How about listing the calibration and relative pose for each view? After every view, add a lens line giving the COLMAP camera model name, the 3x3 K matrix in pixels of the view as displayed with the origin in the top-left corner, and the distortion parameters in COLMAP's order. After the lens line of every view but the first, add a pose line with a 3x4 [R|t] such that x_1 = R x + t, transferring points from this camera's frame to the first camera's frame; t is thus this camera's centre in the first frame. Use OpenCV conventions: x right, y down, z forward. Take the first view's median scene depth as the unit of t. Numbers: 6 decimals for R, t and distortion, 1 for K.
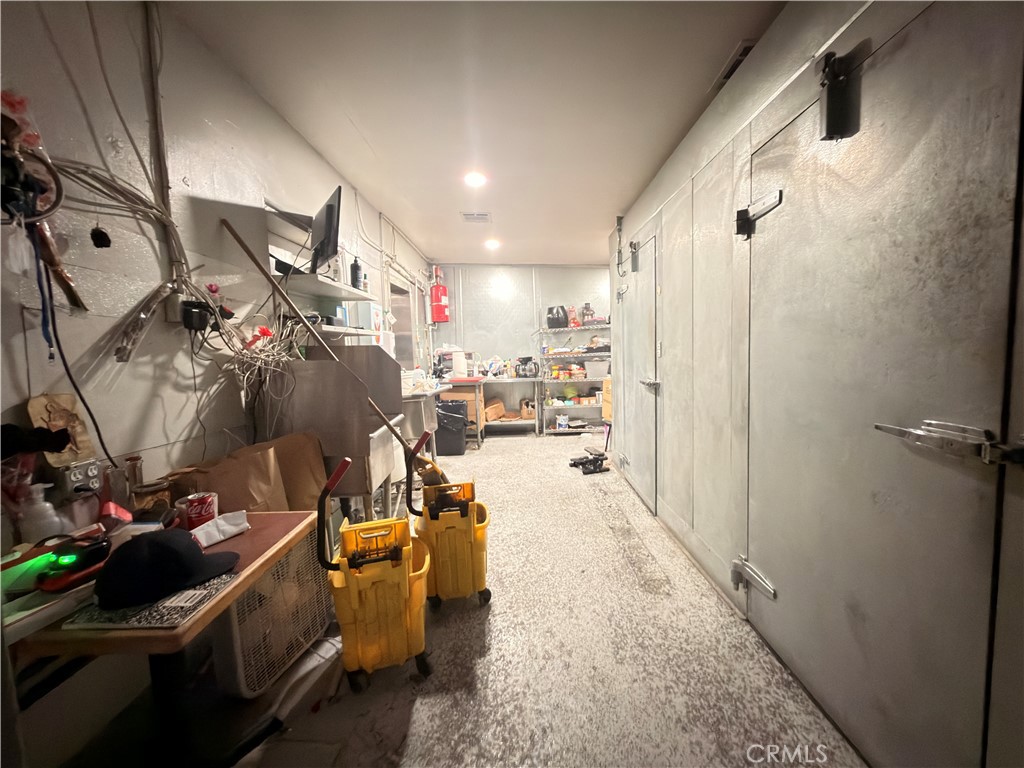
lens RADIAL K [[408.9, 0, 514.0], [0, 408.9, 383.1], [0, 0, 1]] dist [-0.002051, -0.000068]
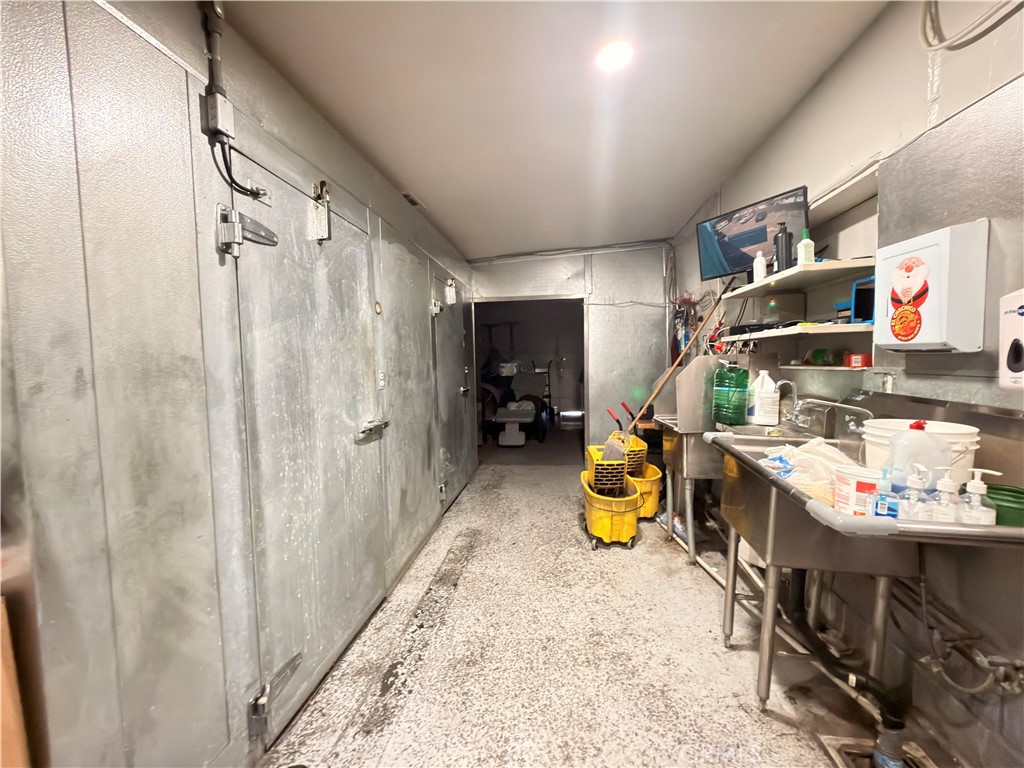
lens RADIAL K [[408.9, 0, 516.4], [0, 408.9, 384.6], [0, 0, 1]] dist [-0.002051, -0.000068]
pose [[-0.993108, 0.049242, 0.106358, 0.001053], [0.064122, 0.987878, 0.141367, -0.162978], [-0.098107, 0.147213, -0.984227, 1.704170]]
